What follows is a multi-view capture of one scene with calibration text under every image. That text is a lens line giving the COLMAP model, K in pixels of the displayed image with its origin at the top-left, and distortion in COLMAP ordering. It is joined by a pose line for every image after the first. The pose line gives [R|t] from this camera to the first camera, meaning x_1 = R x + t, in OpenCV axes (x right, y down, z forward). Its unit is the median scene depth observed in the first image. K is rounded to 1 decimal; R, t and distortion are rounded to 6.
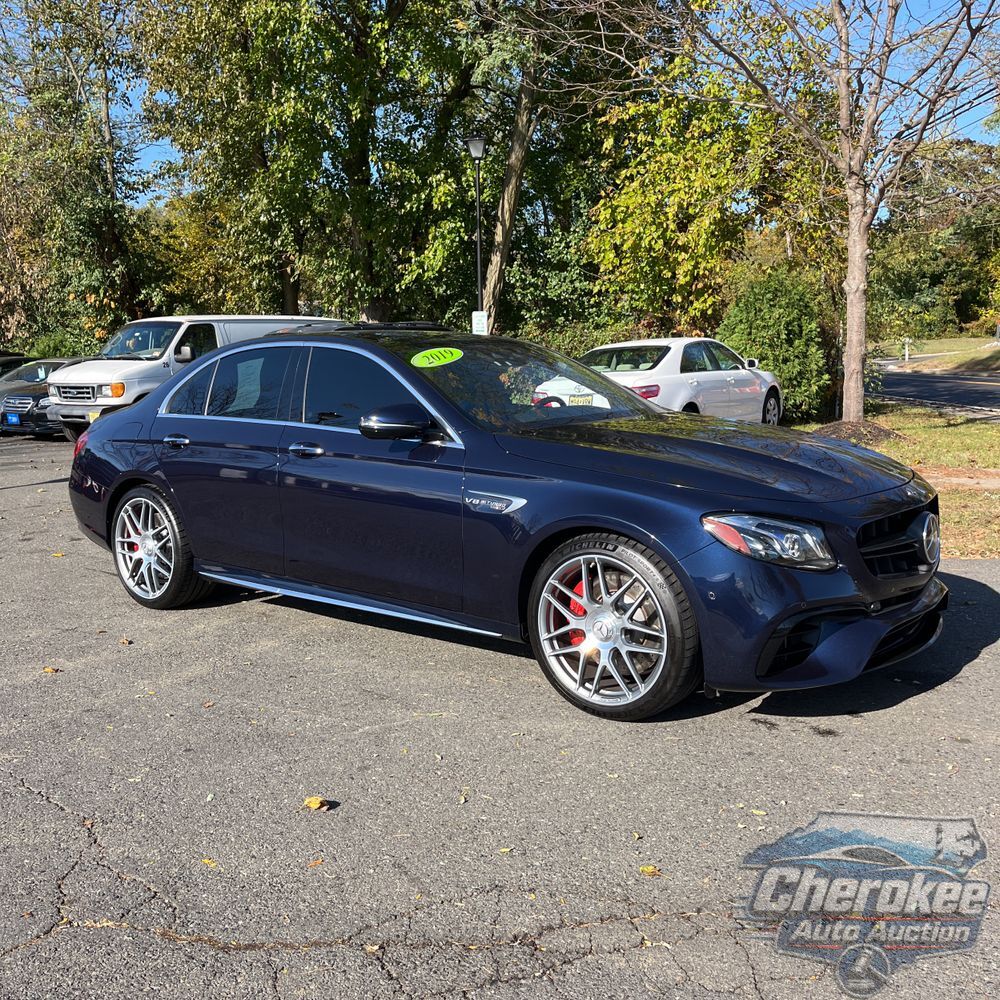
lens RADIAL K [[1021.8, 0, 522.4], [0, 1021.8, 501.0], [0, 0, 1]] dist [0.034029, -0.001750]
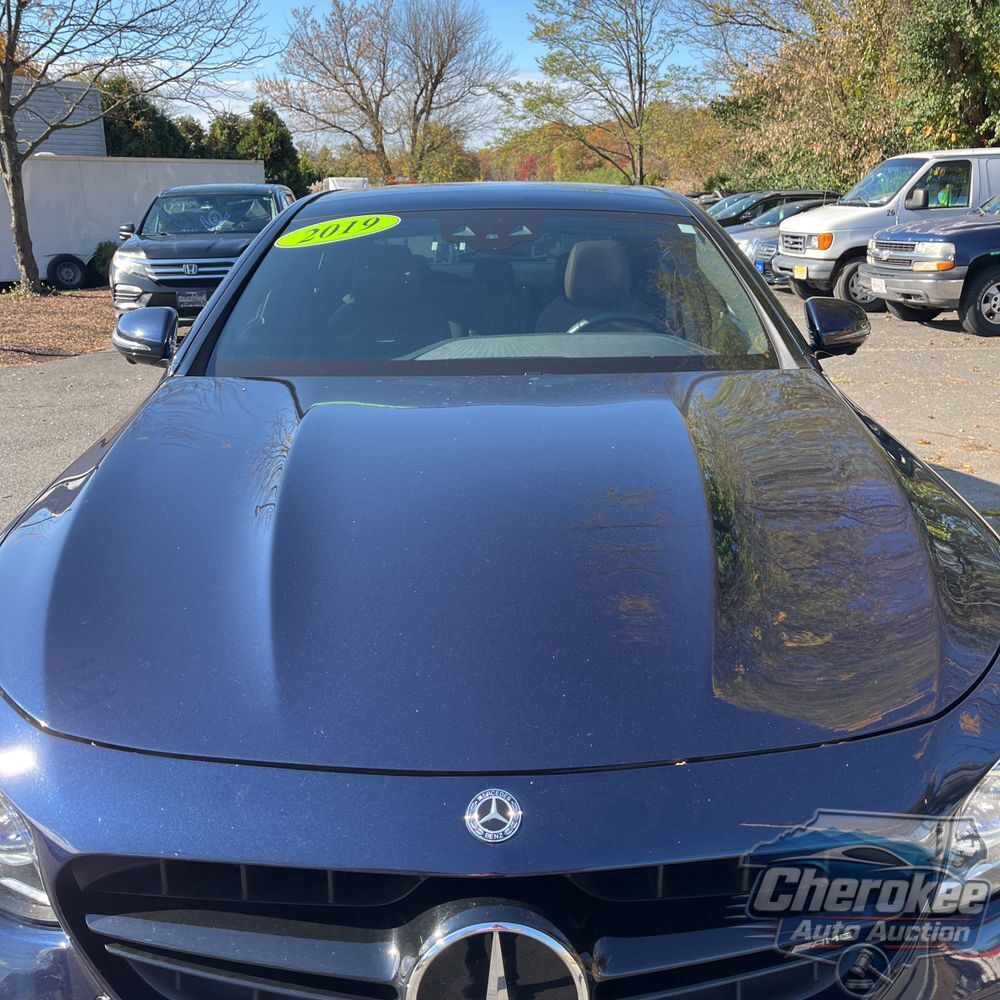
lens RADIAL K [[1015.1, 0, 500.0], [0, 1015.1, 500.0], [0, 0, 1]] dist [0.063038, -0.089913]
pose [[0.610025, 0.237679, -0.755895, 0.133304], [-0.121878, 0.970746, 0.206876, -0.036505], [0.782953, -0.034073, 0.621147, 0.209248]]
